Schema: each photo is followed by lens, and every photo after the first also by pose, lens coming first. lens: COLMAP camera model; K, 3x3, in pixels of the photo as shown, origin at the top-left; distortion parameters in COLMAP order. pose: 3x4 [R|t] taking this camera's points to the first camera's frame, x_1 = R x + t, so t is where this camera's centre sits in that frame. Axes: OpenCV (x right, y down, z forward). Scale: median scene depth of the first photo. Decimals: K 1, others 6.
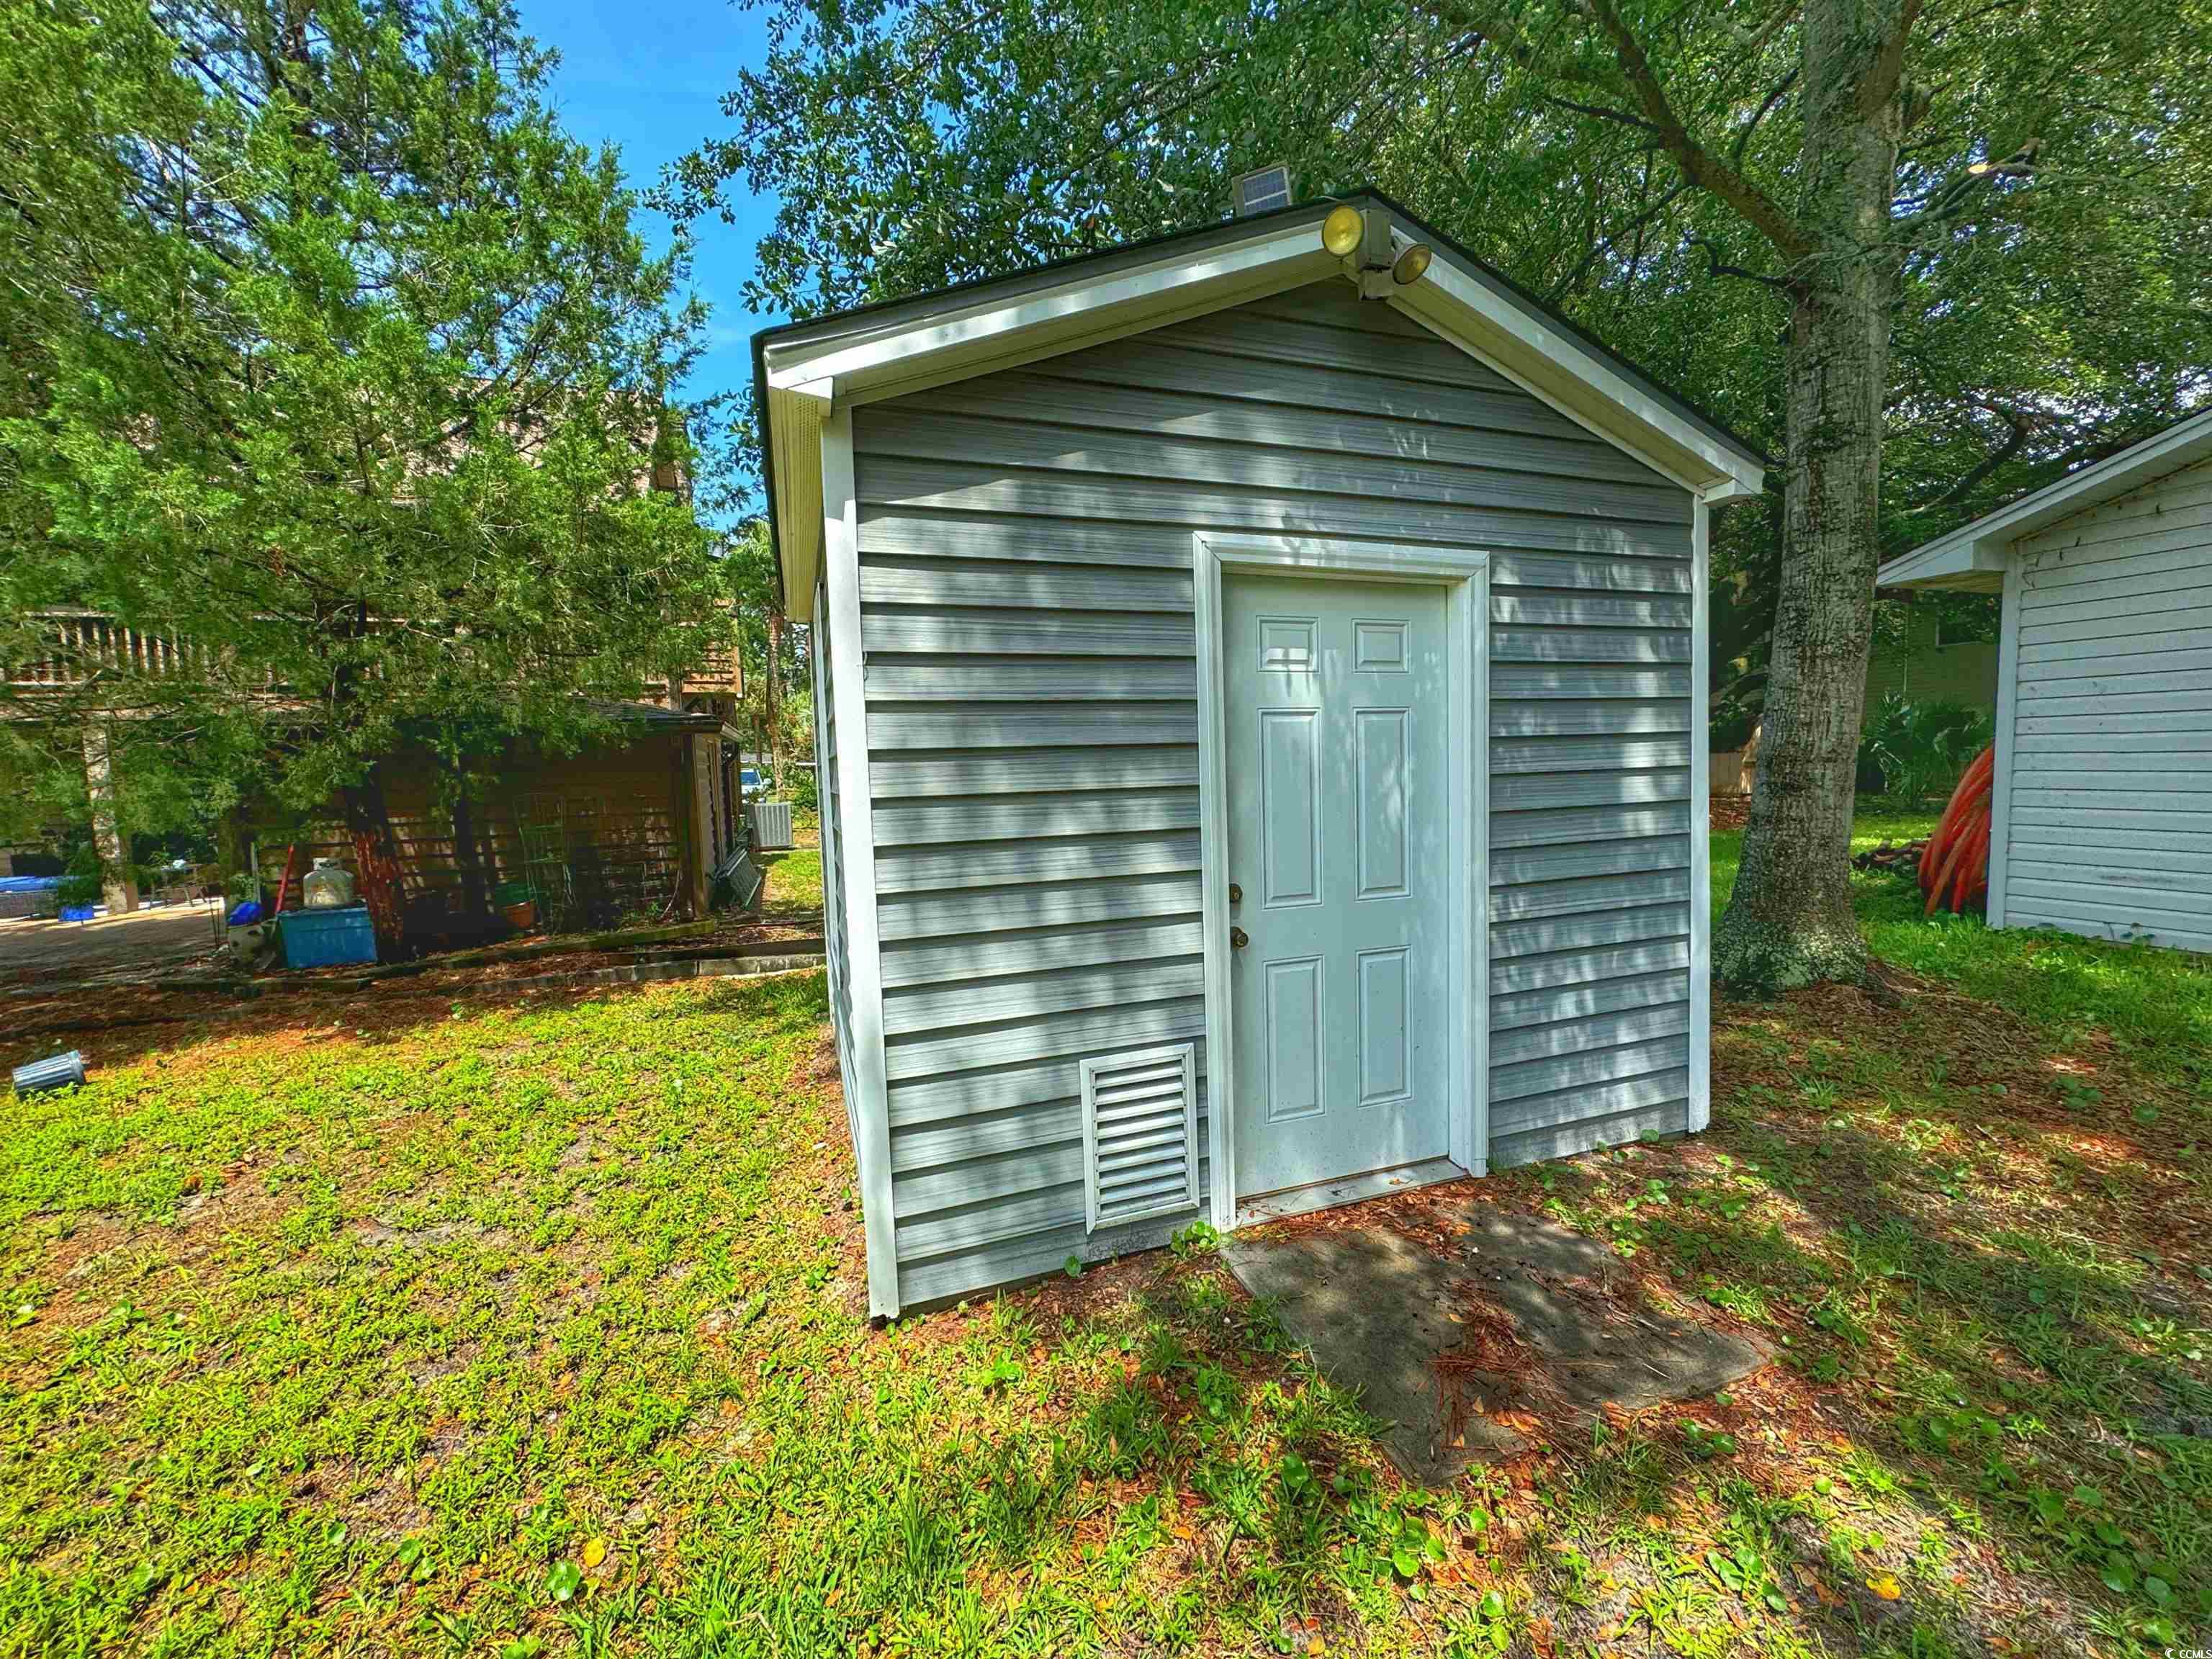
lens RADIAL K [[883.0, 0, 1096.1], [0, 883.0, 828.6], [0, 0, 1]] dist [-0.002426, 0.000718]
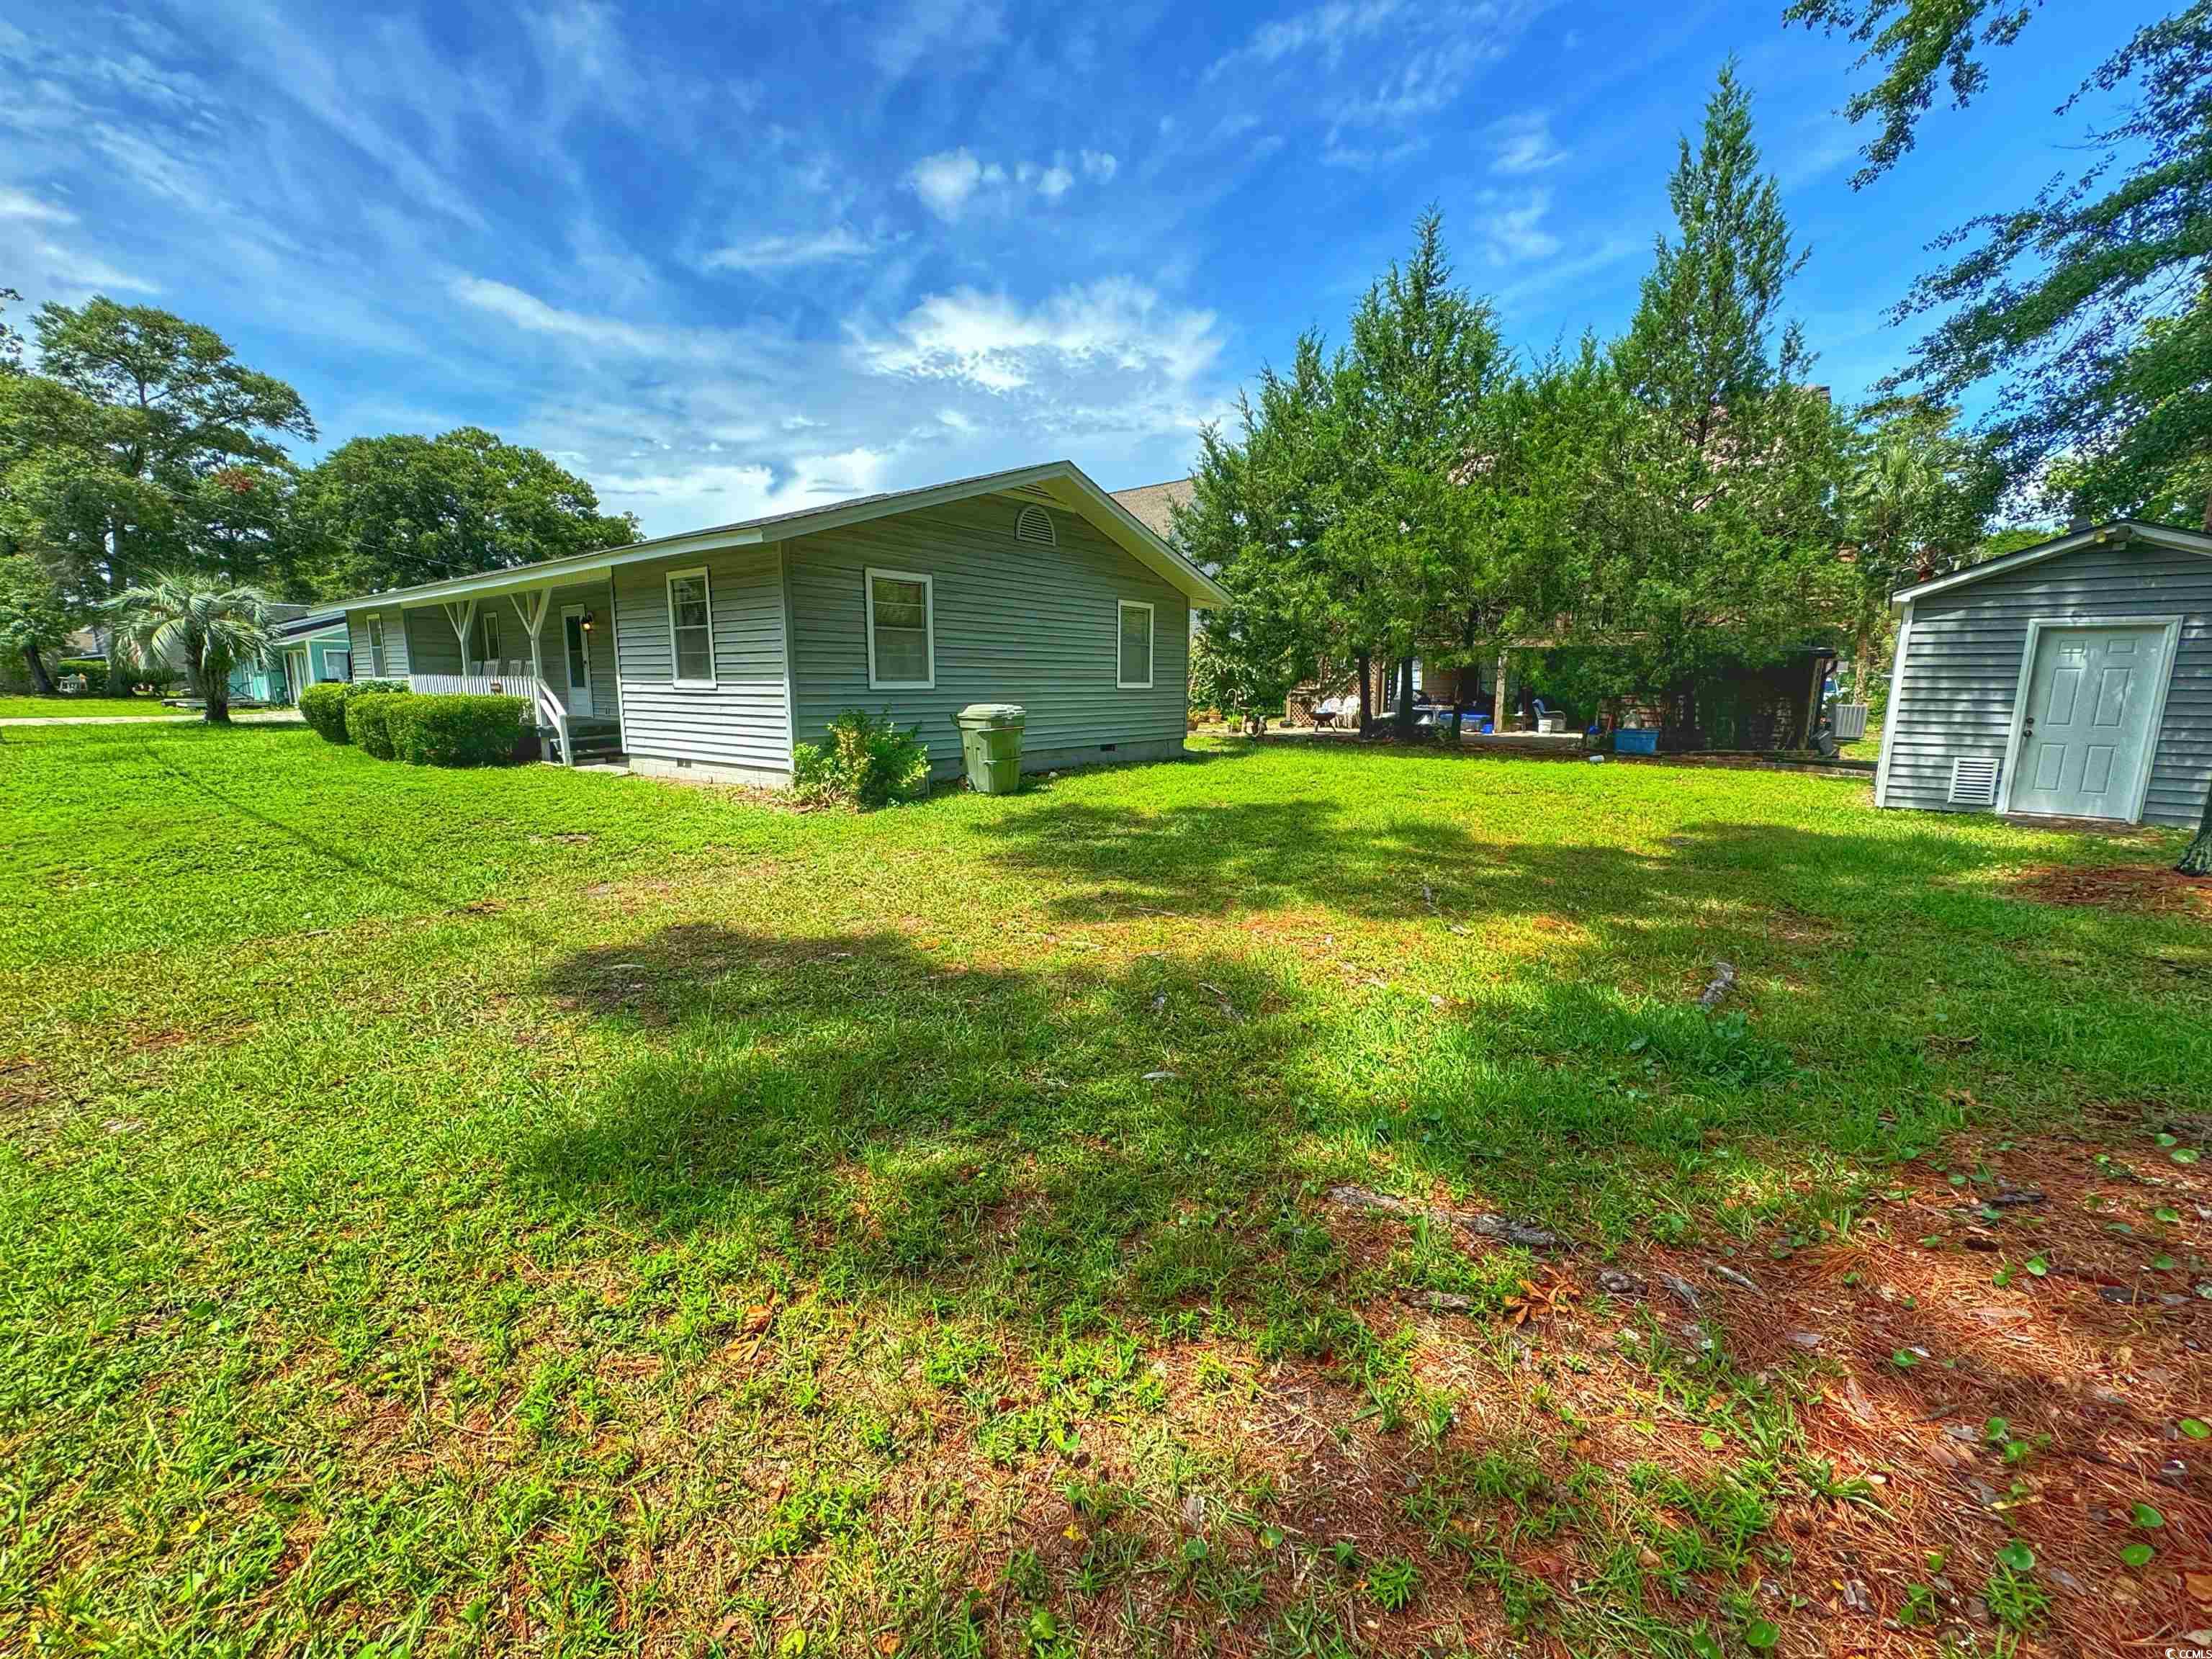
lens RADIAL K [[883.0, 0, 1105.2], [0, 883.0, 824.5], [0, 0, 1]] dist [-0.002426, 0.000718]
pose [[0.513177, 0.173680, -0.840526, 1.409372], [-0.089180, 0.984801, 0.149044, 0.314110], [0.853637, -0.001528, 0.520866, -4.349080]]
